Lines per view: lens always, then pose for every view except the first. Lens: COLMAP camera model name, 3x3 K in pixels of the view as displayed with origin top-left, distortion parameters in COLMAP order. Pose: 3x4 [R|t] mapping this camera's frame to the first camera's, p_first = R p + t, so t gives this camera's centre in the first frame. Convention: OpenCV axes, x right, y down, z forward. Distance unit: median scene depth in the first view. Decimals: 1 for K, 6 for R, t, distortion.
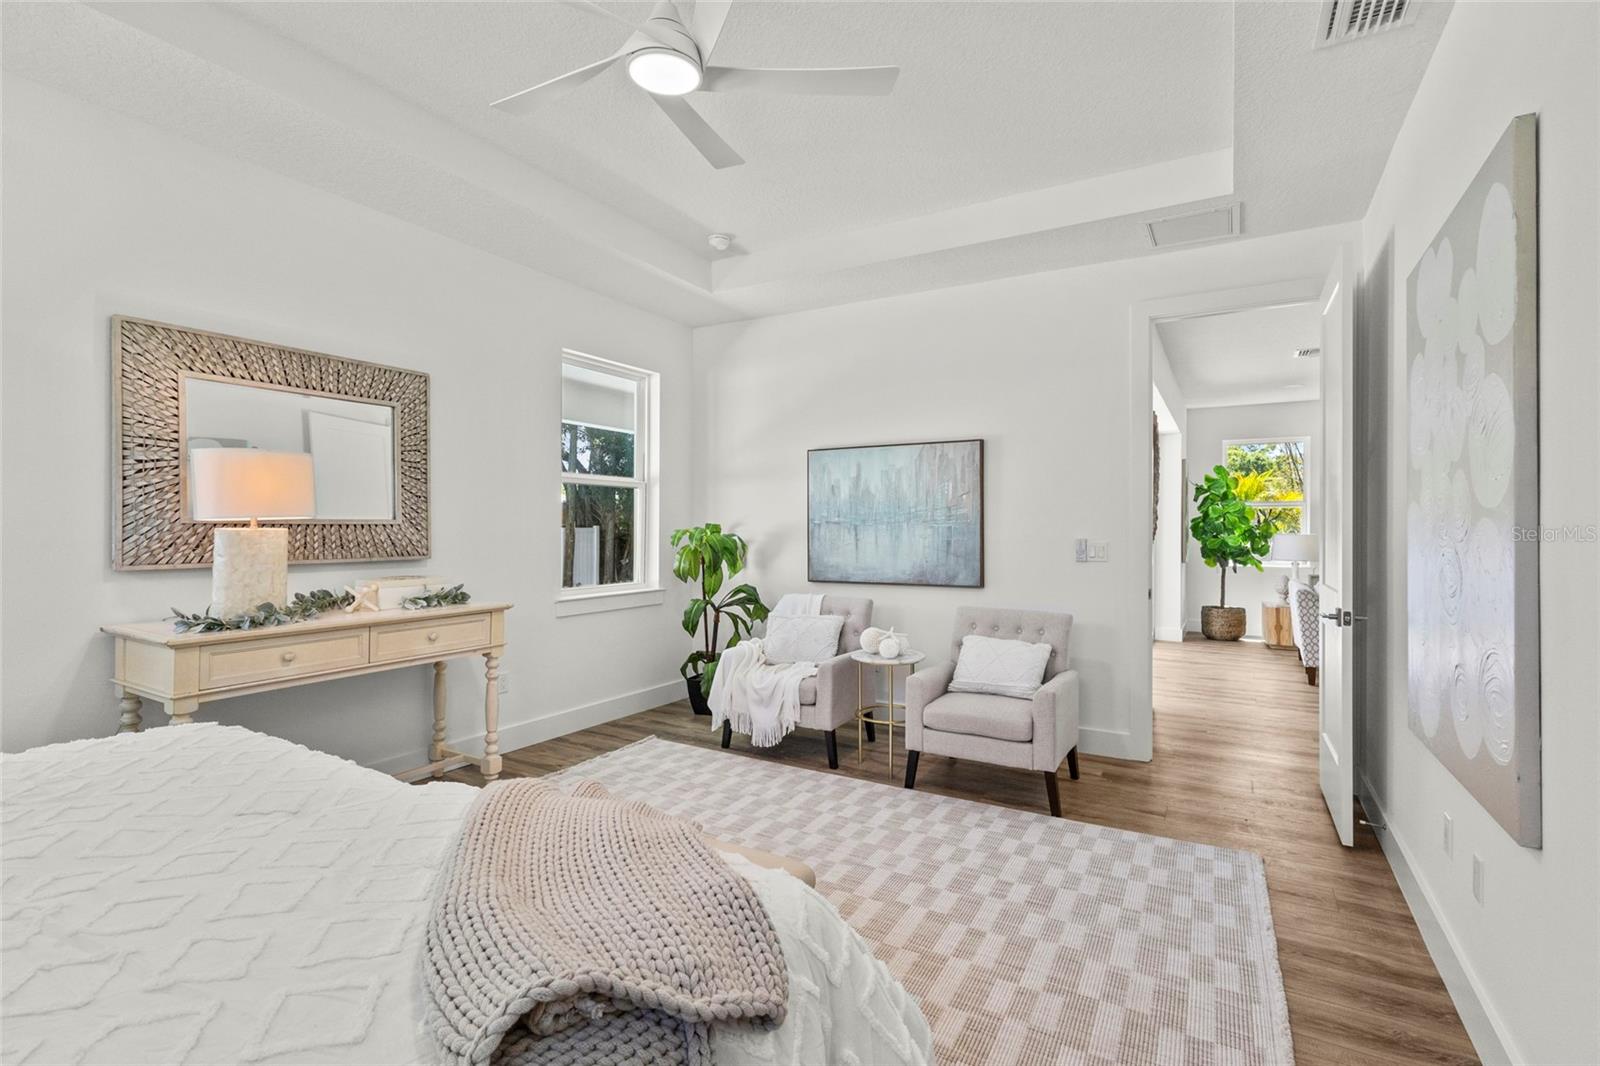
lens RADIAL K [[741.7, 0, 804.6], [0, 741.7, 528.8], [0, 0, 1]] dist [0.002449, 0.002894]
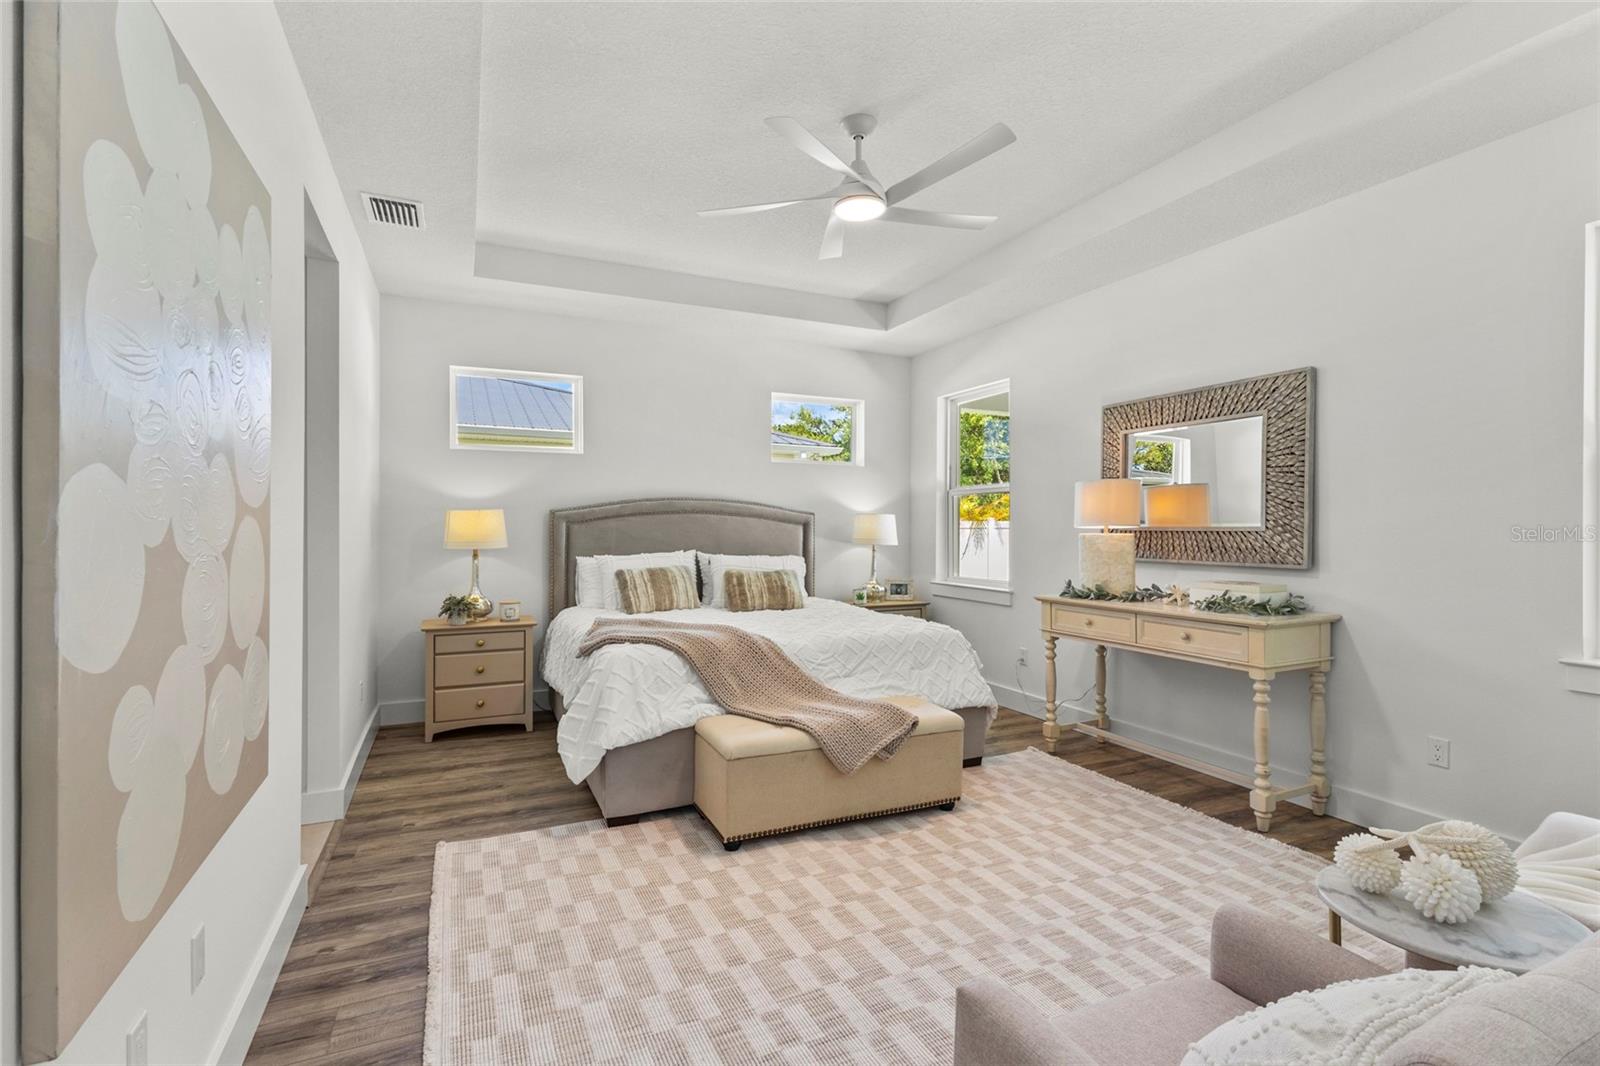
lens RADIAL K [[741.7, 0, 796.7], [0, 741.7, 530.2], [0, 0, 1]] dist [0.002449, 0.002894]
pose [[-0.579104, -0.003910, -0.815244, 0.623881], [-0.009236, 0.999956, 0.001765, -0.003406], [0.815201, 0.008552, -0.579114, 1.046512]]
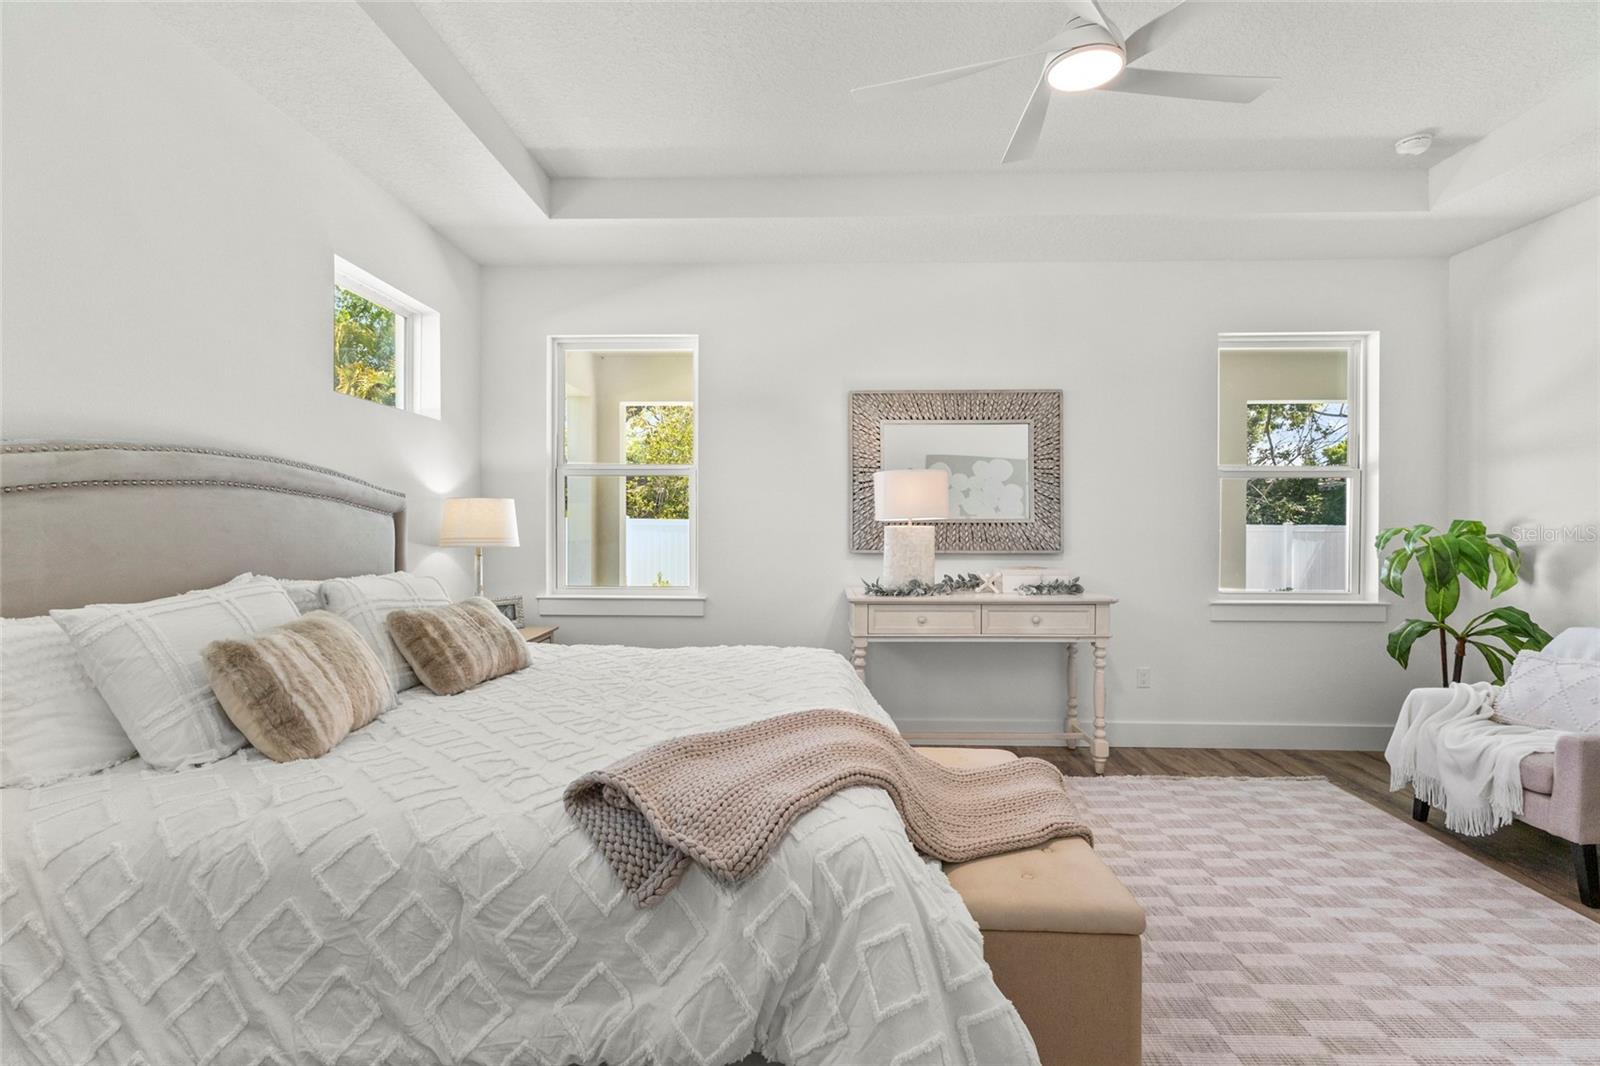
lens RADIAL K [[741.7, 0, 798.3], [0, 741.7, 525.4], [0, 0, 1]] dist [0.002449, 0.002894]
pose [[0.477181, 0.001125, -0.878804, 0.304276], [-0.001661, 0.999999, 0.000378, -0.001411], [0.878803, 0.001279, 0.477182, 0.110713]]
